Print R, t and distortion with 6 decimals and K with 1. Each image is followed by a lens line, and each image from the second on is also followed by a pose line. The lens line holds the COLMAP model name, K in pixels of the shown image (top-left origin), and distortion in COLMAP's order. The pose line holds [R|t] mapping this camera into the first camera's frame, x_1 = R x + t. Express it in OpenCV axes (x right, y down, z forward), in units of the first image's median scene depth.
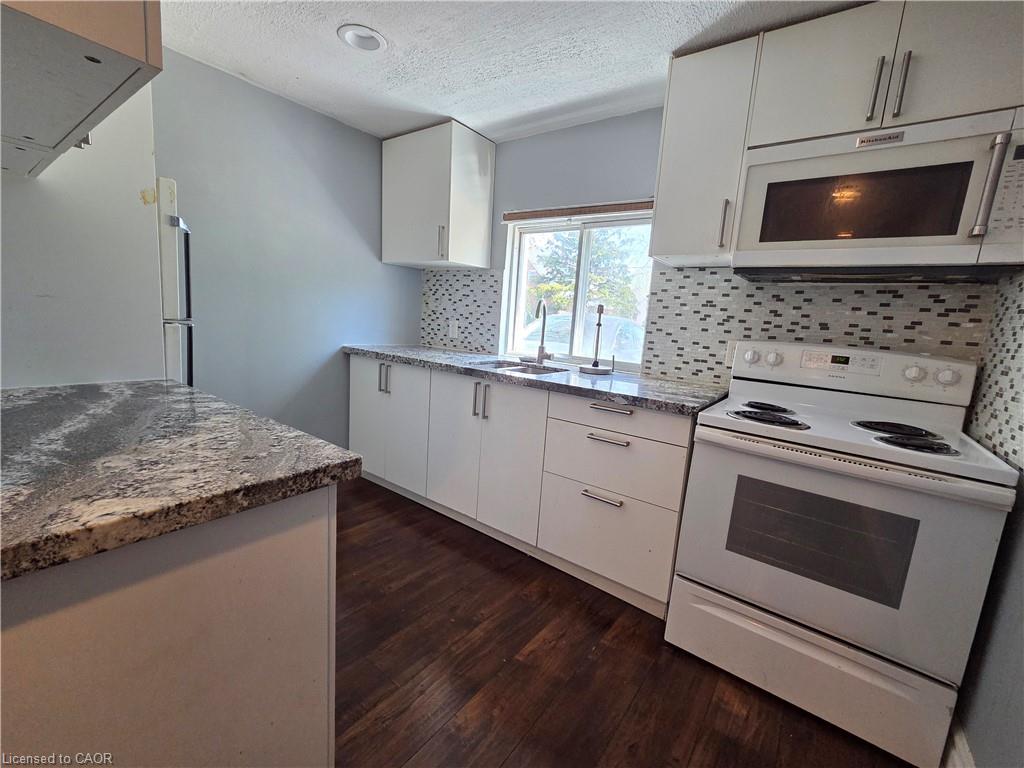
lens RADIAL K [[434.3, 0, 513.1], [0, 434.3, 388.1], [0, 0, 1]] dist [0.008587, -0.002934]
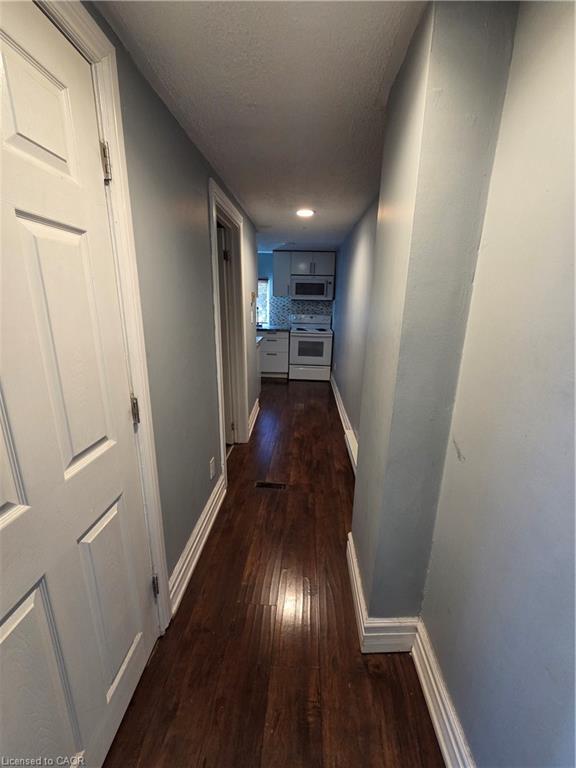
lens RADIAL K [[325.7, 0, 289.9], [0, 325.7, 385.5], [0, 0, 1]] dist [0.008587, -0.002934]
pose [[0.839990, -0.191009, 0.507870, -1.531751], [0.126188, 0.979095, 0.159528, 0.075695], [-0.527724, -0.069914, 0.846534, -2.132159]]
